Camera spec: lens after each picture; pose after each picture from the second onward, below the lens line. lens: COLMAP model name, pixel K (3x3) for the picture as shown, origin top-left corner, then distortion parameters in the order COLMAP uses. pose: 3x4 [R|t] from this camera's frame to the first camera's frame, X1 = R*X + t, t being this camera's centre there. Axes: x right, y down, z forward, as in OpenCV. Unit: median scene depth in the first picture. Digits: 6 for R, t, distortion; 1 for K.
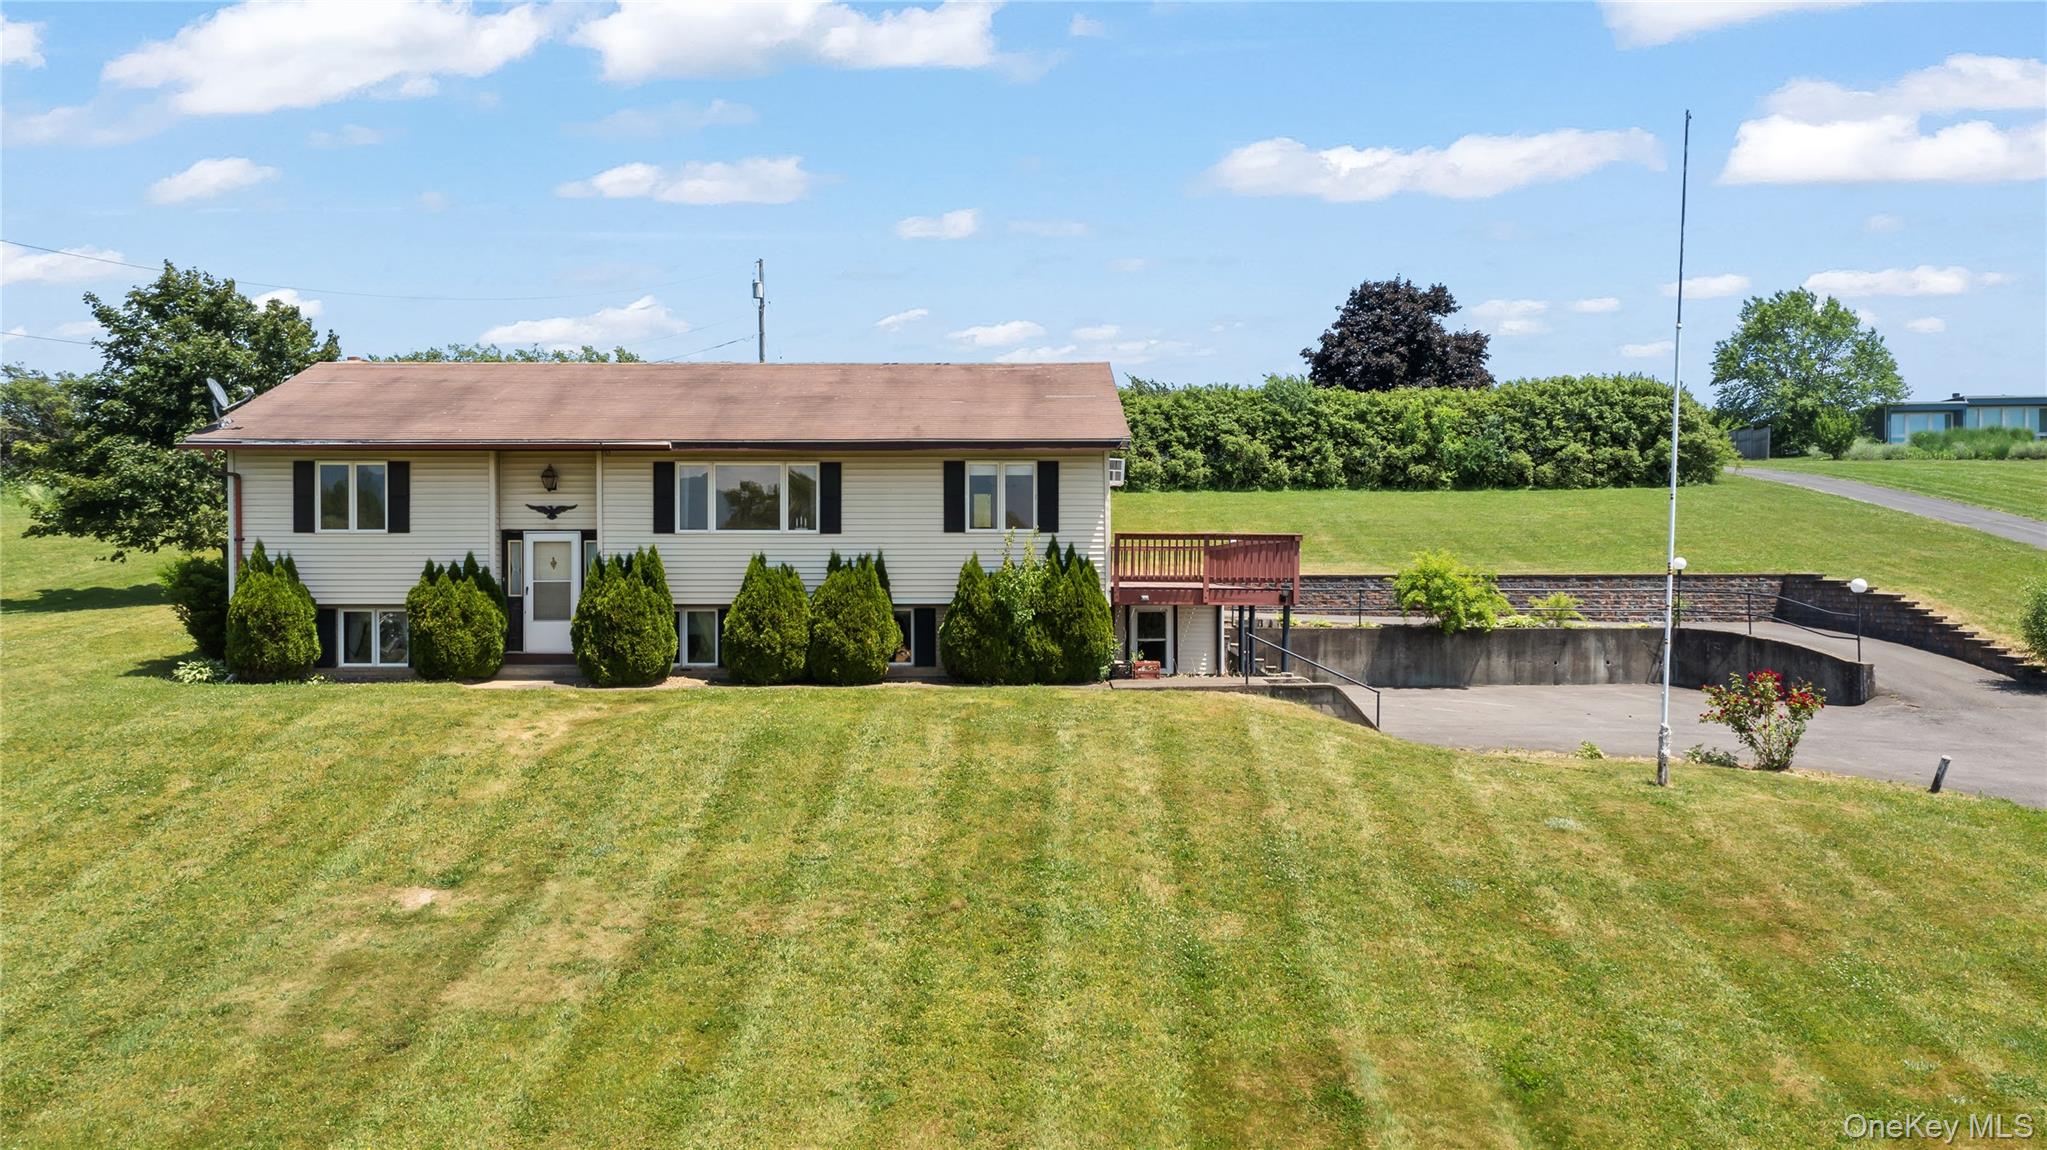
lens RADIAL K [[1624.2, 0, 1023.5], [0, 1624.2, 575.0], [0, 0, 1]] dist [-0.025092, 0.079993]
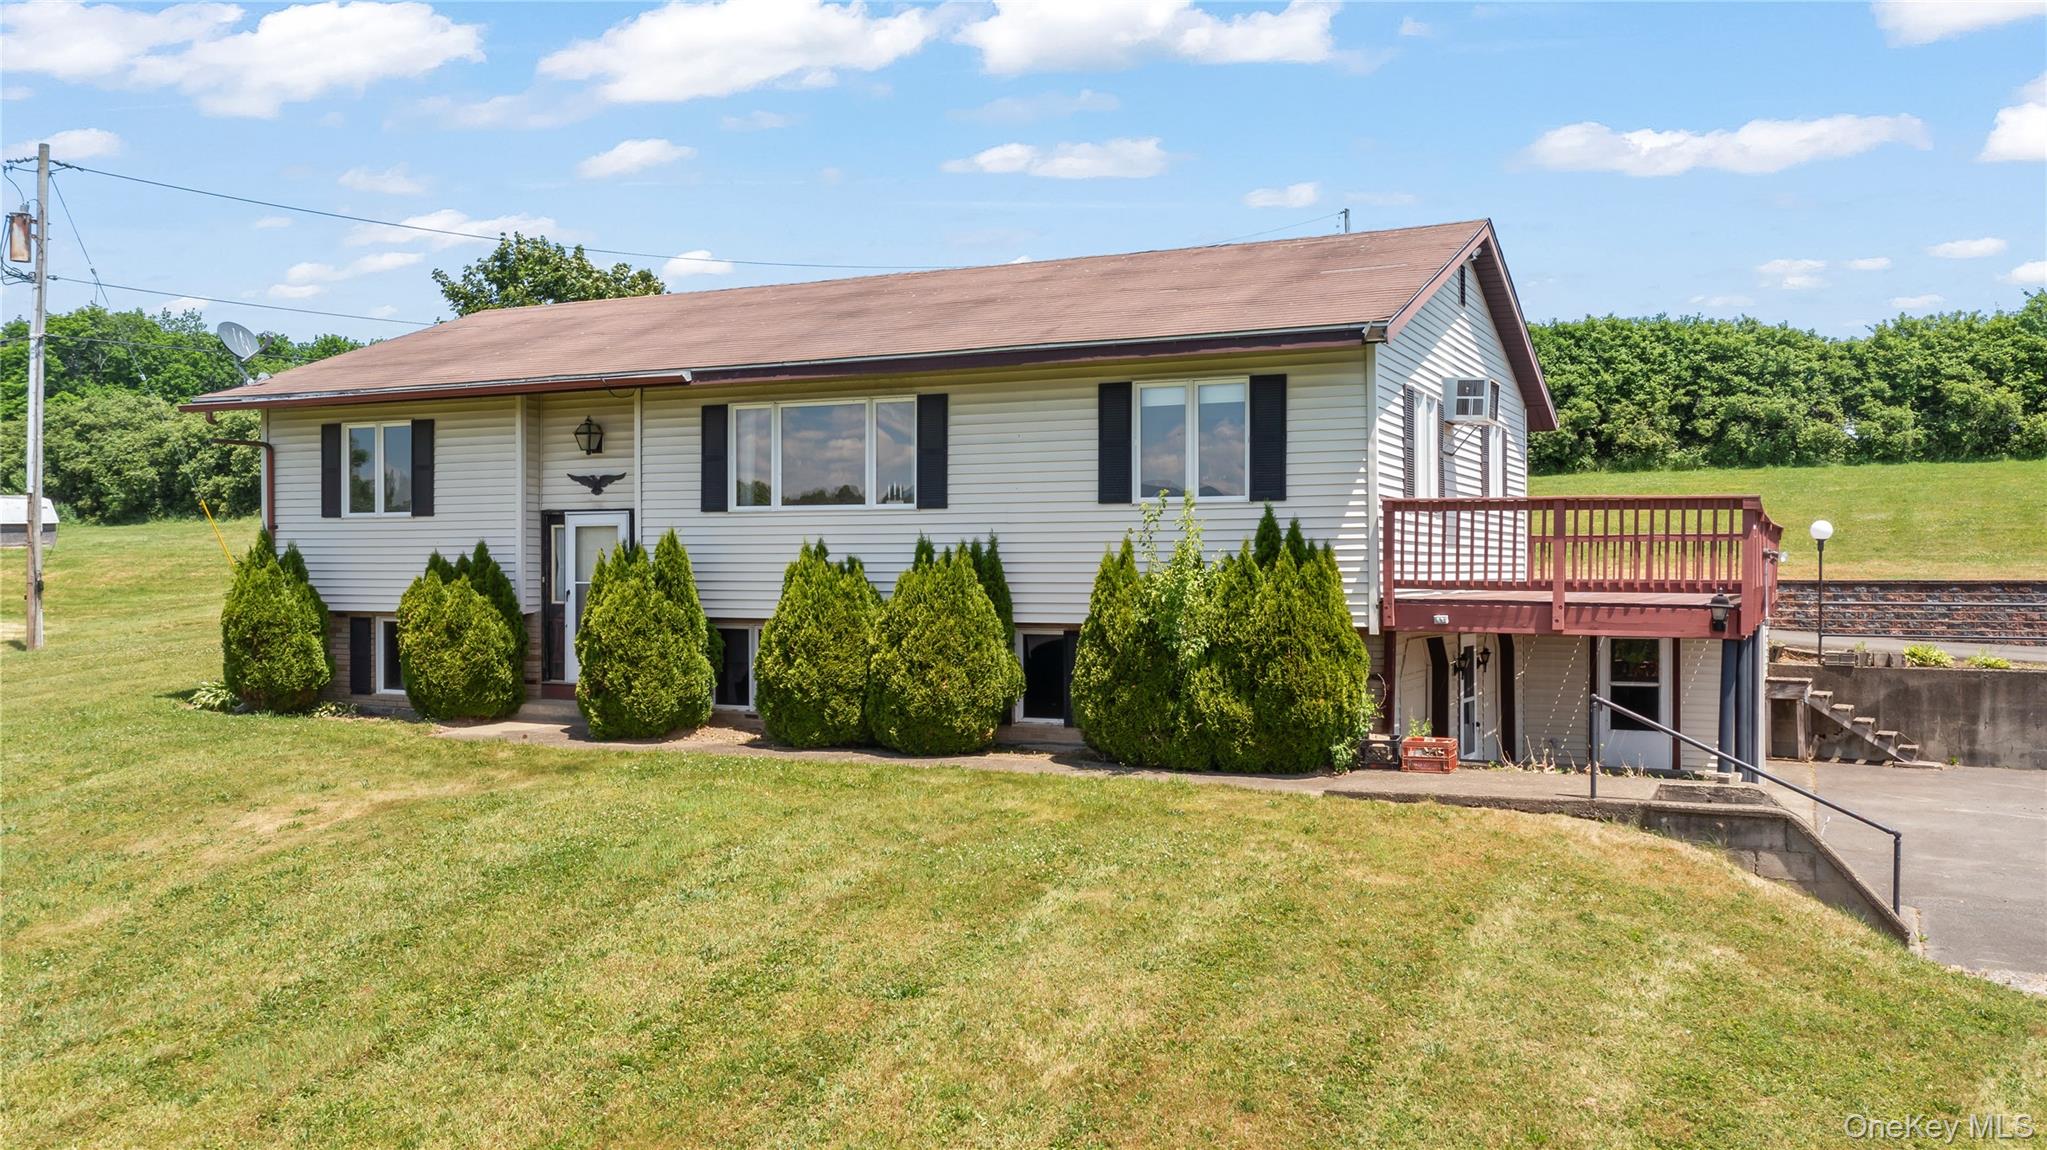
lens RADIAL K [[1624.2, 0, 1023.5], [0, 1624.2, 575.0], [0, 0, 1]] dist [-0.025092, 0.079993]
pose [[0.894989, 0.003136, -0.446078, 0.192498], [-0.004297, 0.999990, -0.001590, 0.000837], [0.446068, 0.003340, 0.894993, 0.458229]]
